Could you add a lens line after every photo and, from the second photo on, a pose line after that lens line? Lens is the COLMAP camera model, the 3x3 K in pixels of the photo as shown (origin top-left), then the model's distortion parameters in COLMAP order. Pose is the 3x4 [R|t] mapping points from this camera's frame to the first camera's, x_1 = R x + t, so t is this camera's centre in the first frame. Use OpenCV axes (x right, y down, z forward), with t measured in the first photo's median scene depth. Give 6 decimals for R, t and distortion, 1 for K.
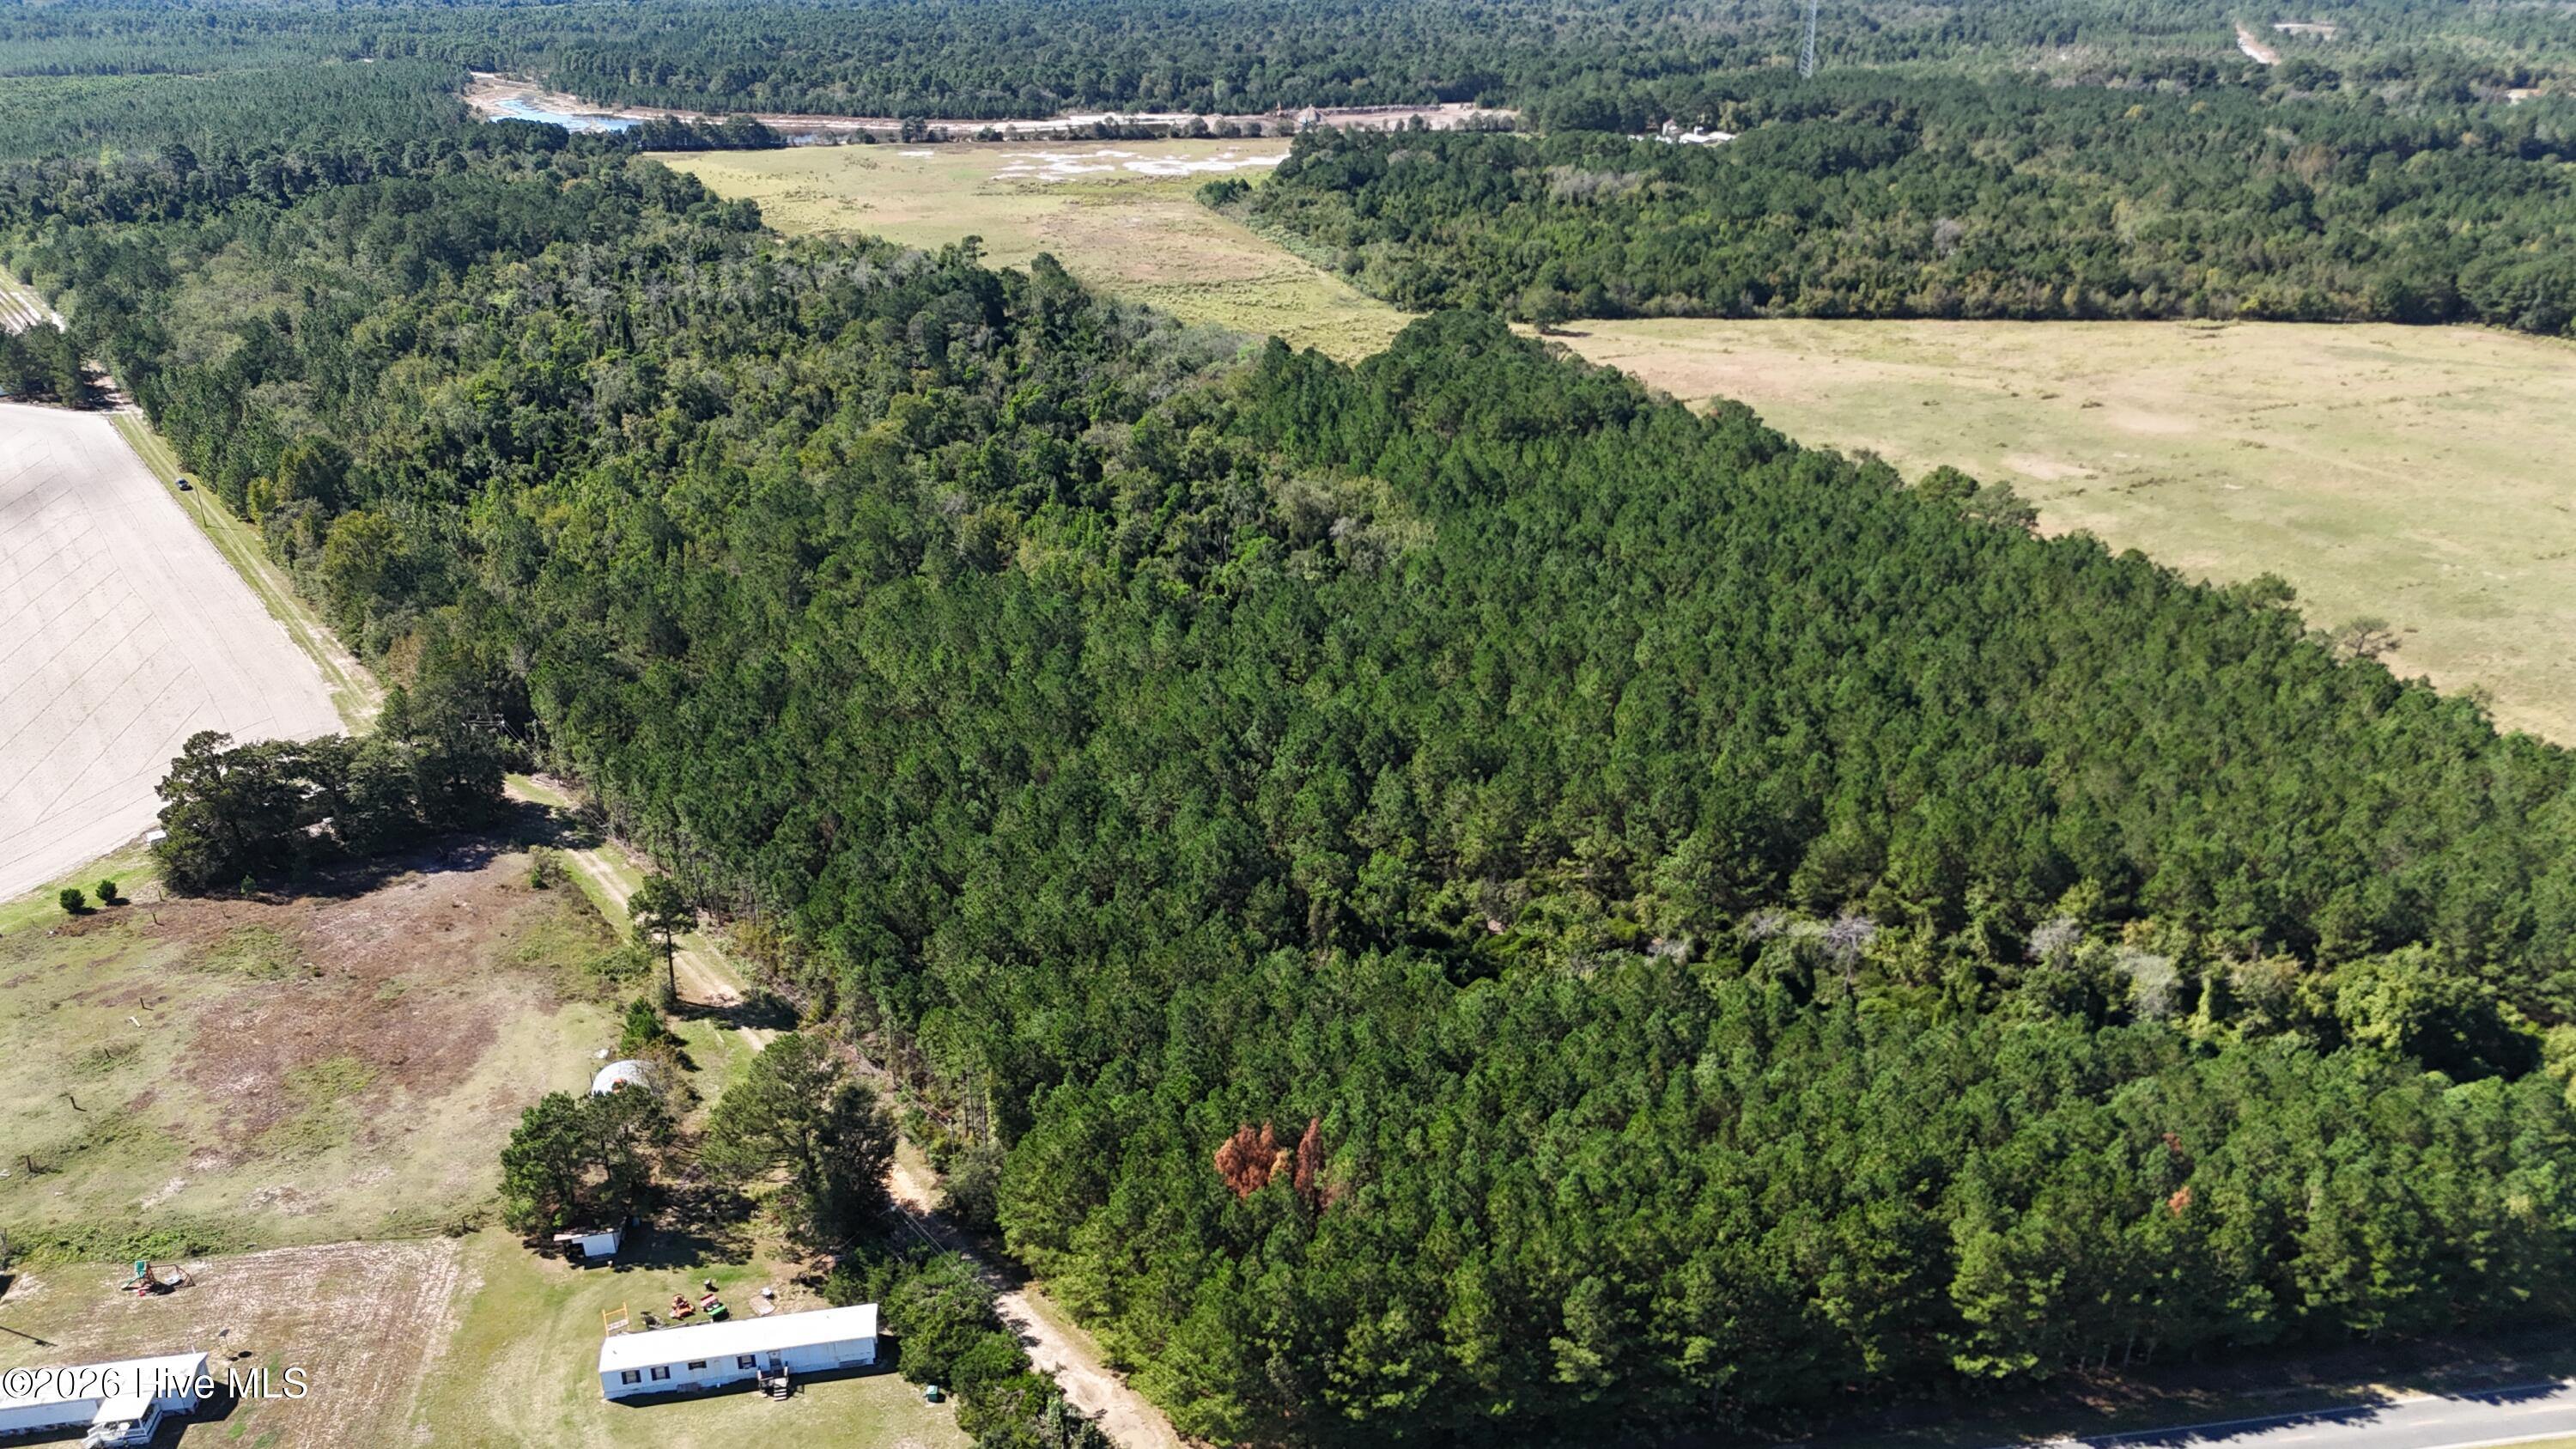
lens RADIAL K [[1885.6, 0, 1298.4], [0, 1885.6, 727.9], [0, 0, 1]] dist [0.072479, -0.064538]
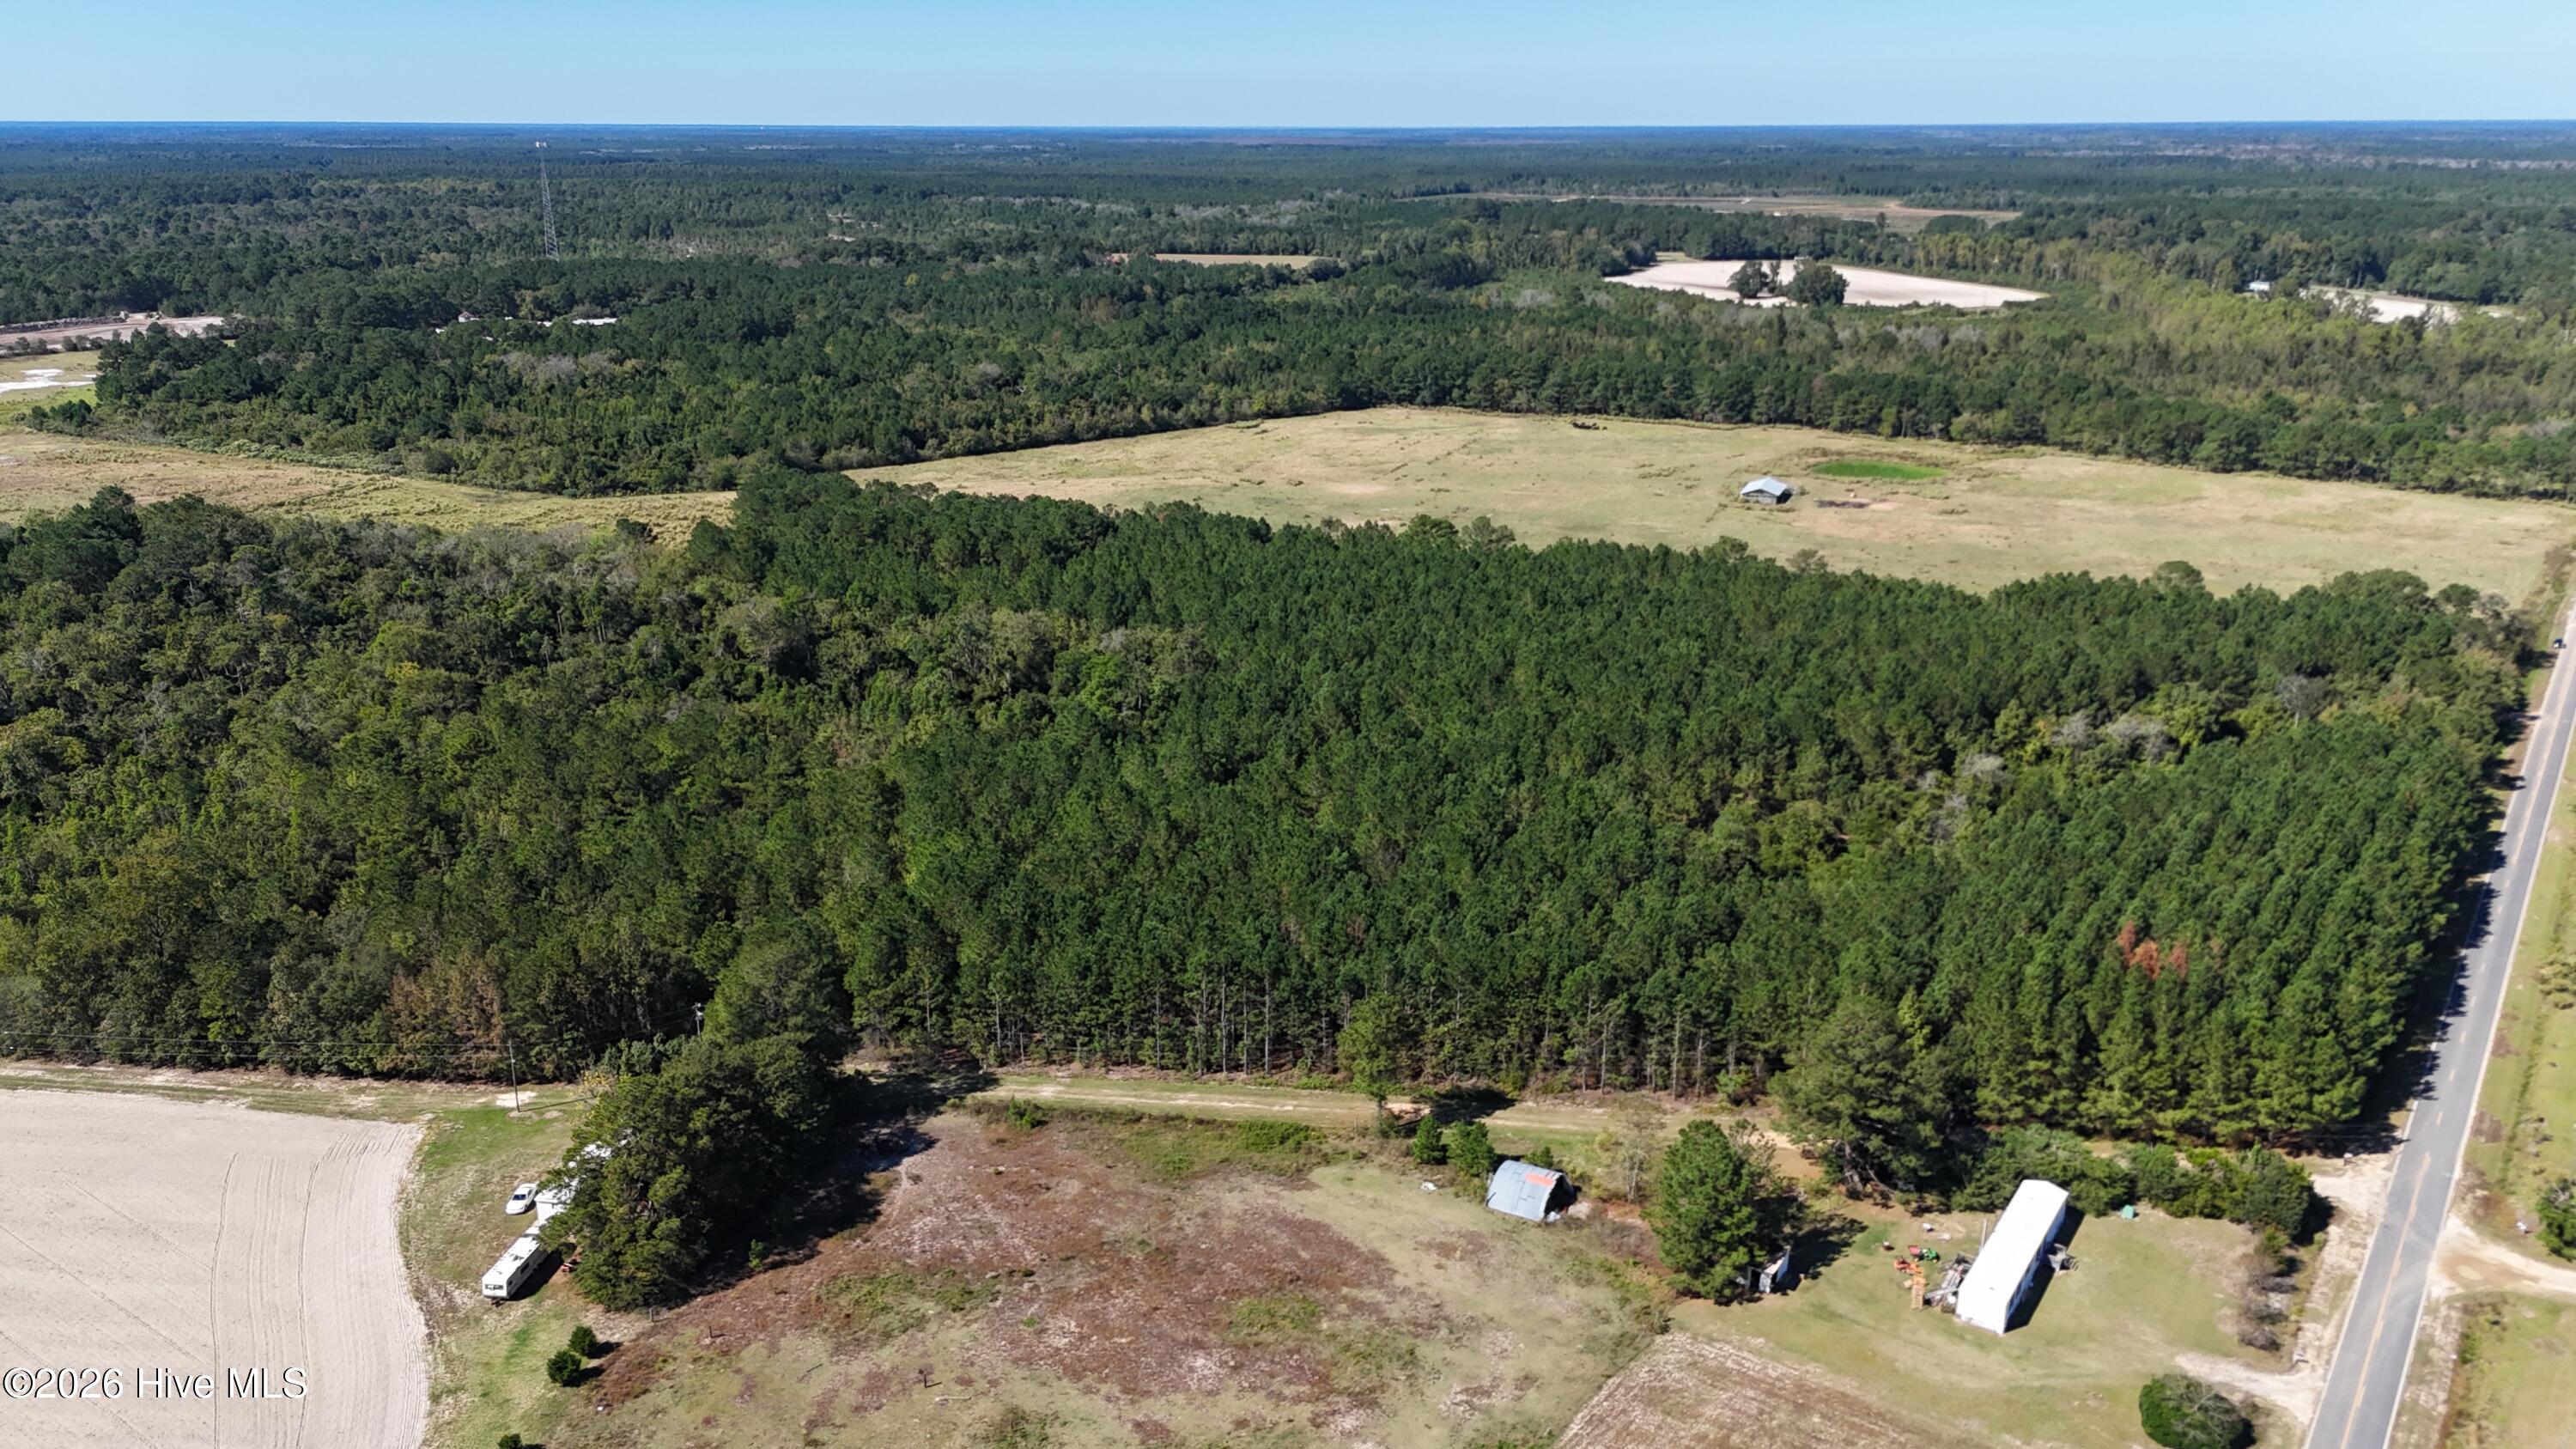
lens RADIAL K [[1885.6, 0, 1303.2], [0, 1885.6, 731.8], [0, 0, 1]] dist [0.072479, -0.064538]
pose [[0.699259, -0.214893, 0.681805, -0.491309], [0.281126, 0.959567, 0.014117, -0.036168], [-0.657271, 0.181801, 0.731398, 0.159693]]
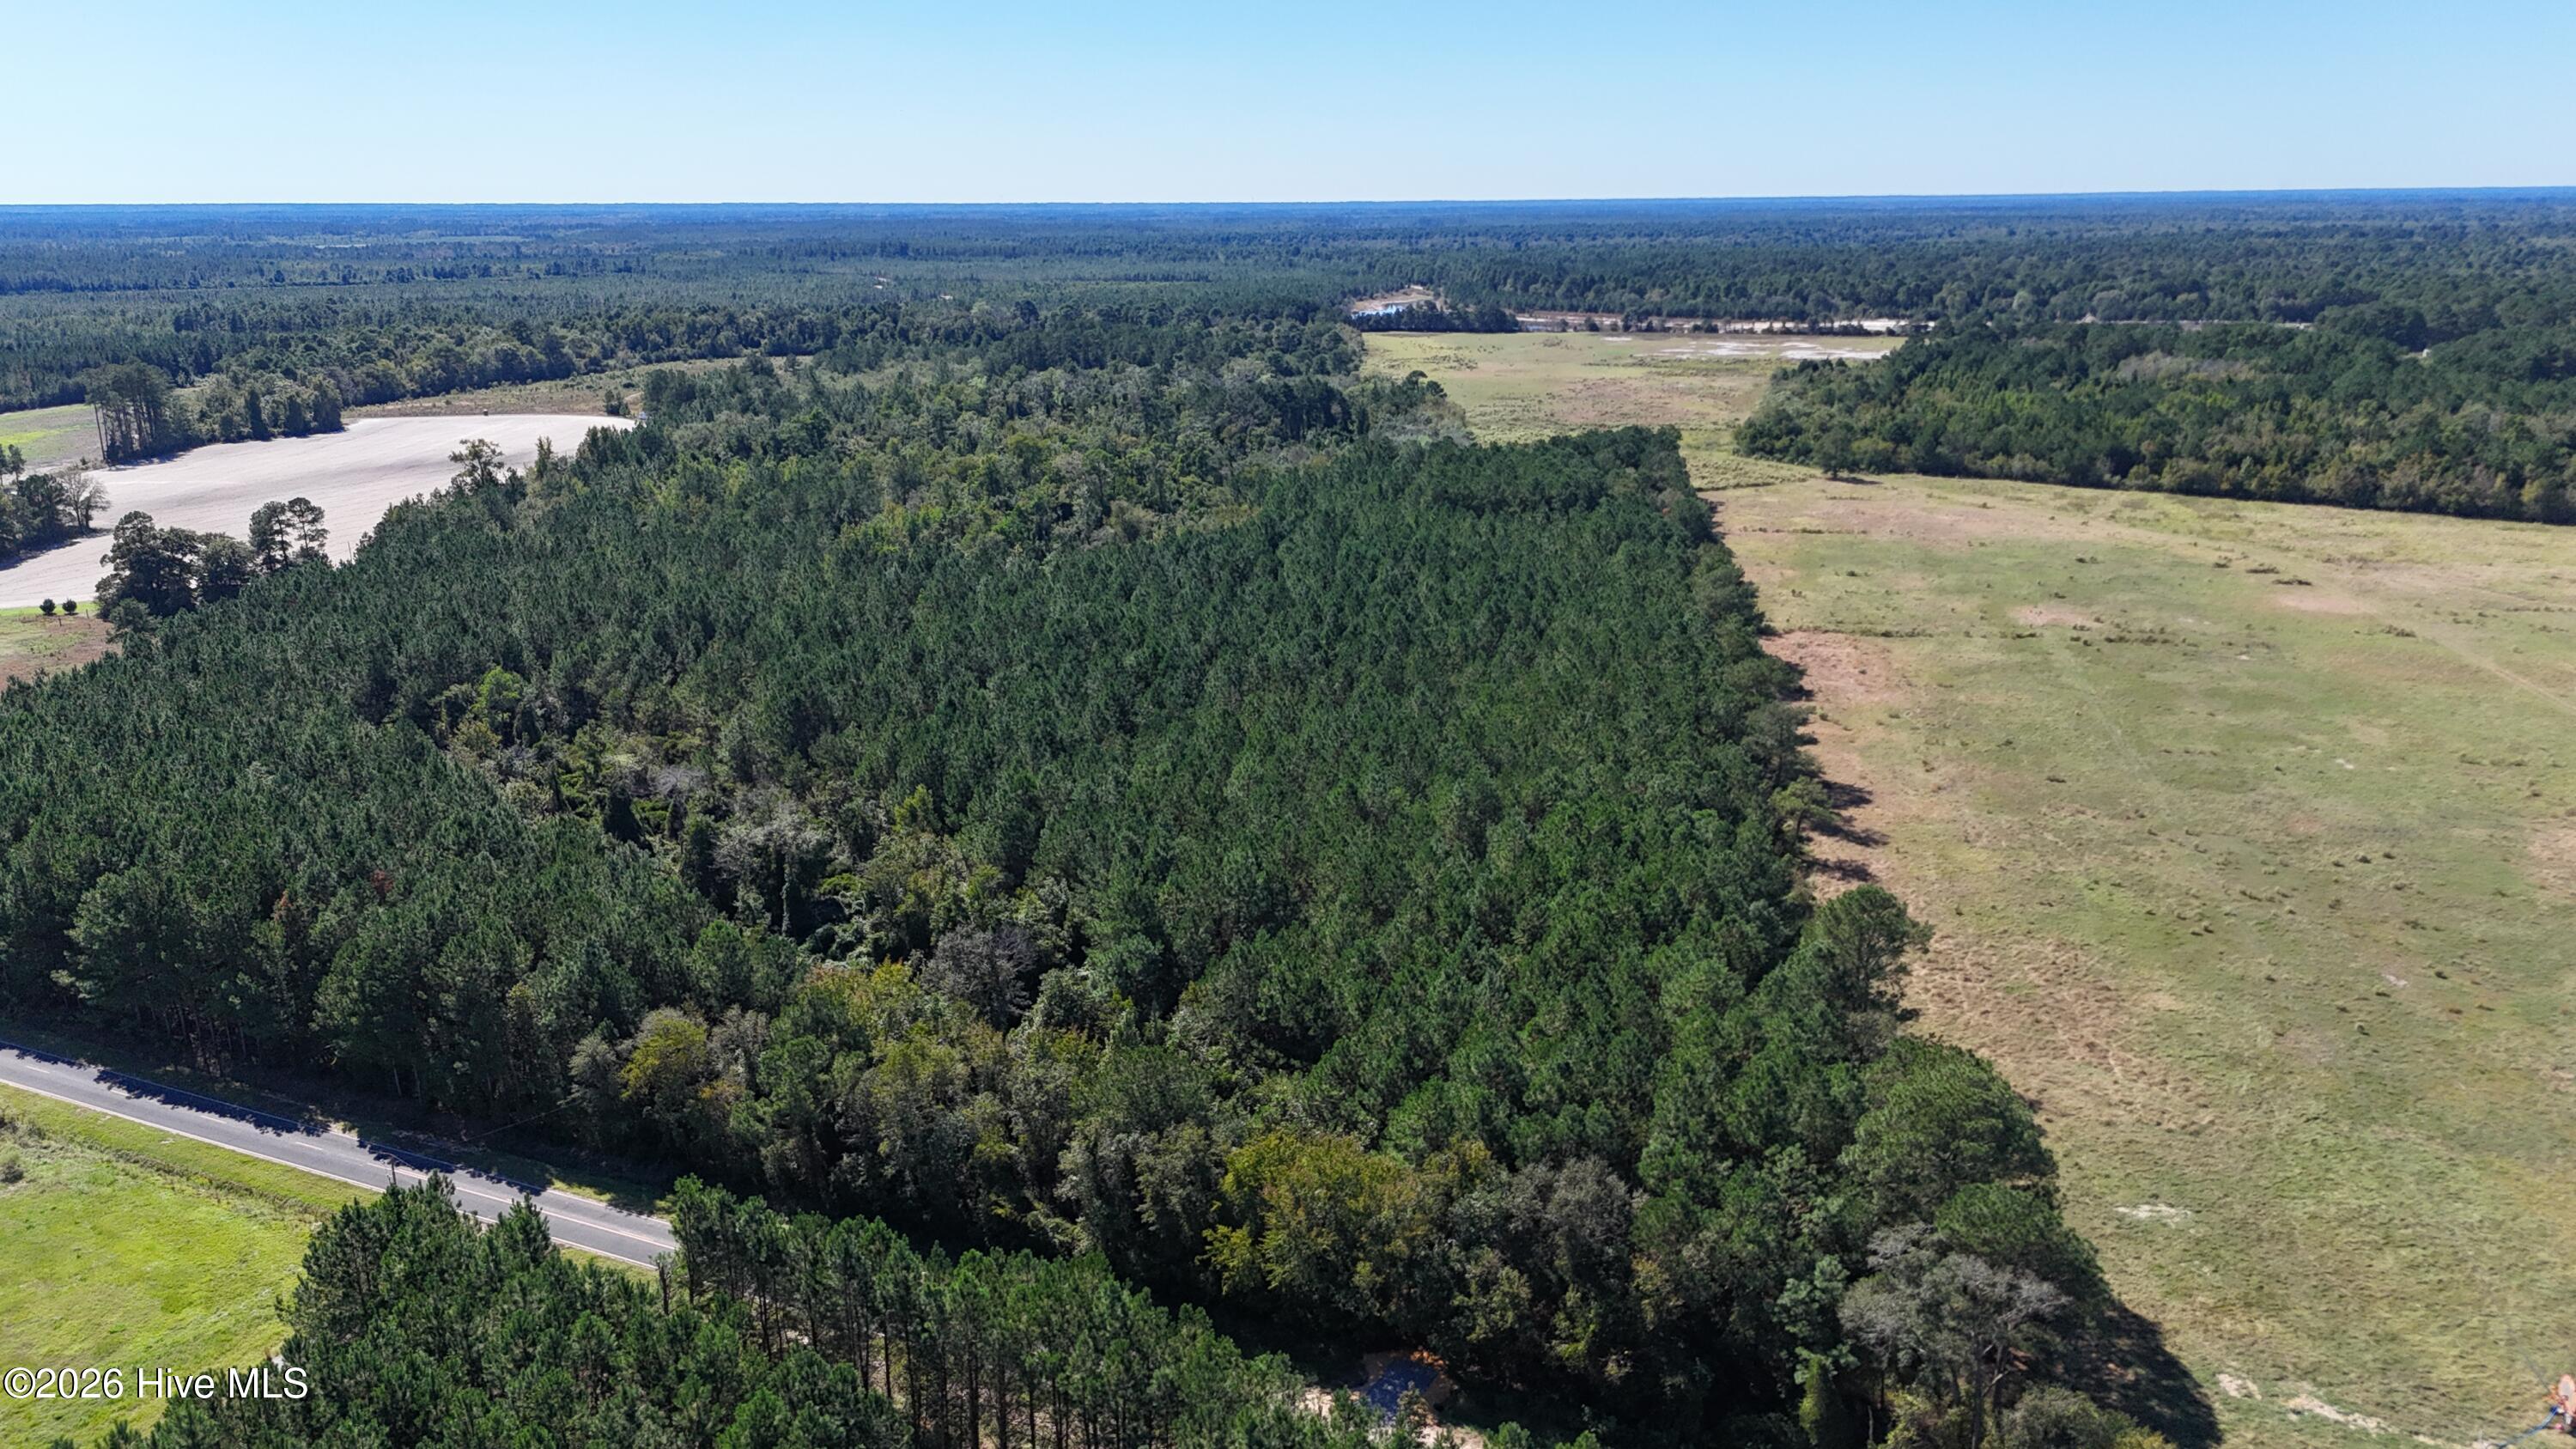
lens RADIAL K [[1885.6, 0, 1302.4], [0, 1885.6, 730.6], [0, 0, 1]] dist [0.072479, -0.064538]
pose [[0.828257, 0.150709, -0.539701, 0.573584], [-0.219426, 0.973468, -0.064908, 0.036989], [0.515599, 0.172185, 0.839351, 0.144700]]
